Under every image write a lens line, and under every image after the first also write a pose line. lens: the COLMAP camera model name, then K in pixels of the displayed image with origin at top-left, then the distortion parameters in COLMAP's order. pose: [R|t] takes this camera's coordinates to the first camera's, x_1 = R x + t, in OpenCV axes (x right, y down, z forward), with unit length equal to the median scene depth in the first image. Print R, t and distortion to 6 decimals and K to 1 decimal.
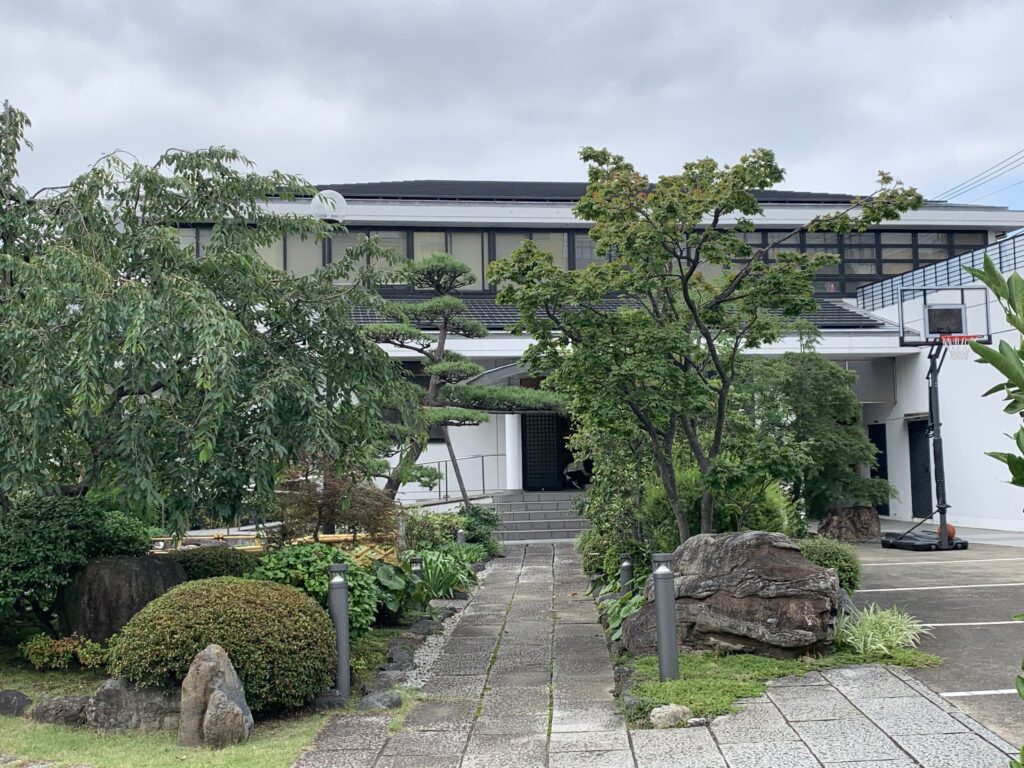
lens RADIAL K [[1219.1, 0, 512.0], [0, 1219.1, 384.0], [0, 0, 1]] dist [-0.006344, -0.013527]
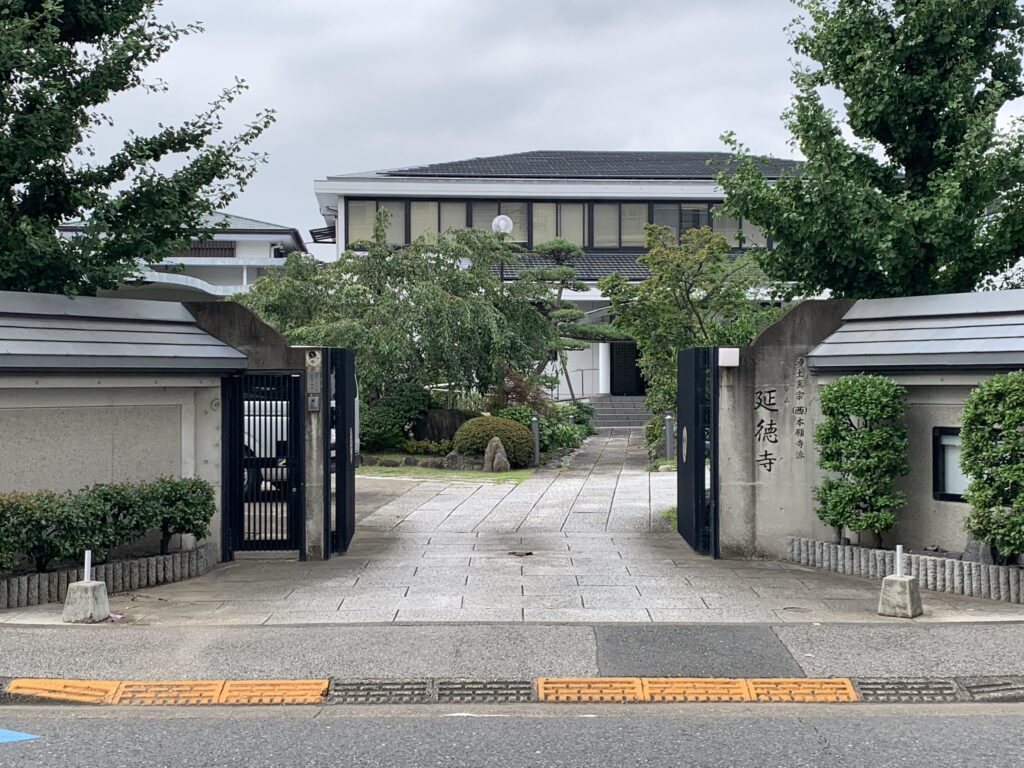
lens RADIAL K [[1263.3, 0, 512.0], [0, 1263.3, 384.0], [0, 0, 1]] dist [0.086833, -0.024346]
pose [[0.997498, 0.020248, -0.067730, -0.007901], [-0.015518, 0.997452, 0.069637, -0.035664], [0.068967, -0.068411, 0.995271, -0.640401]]
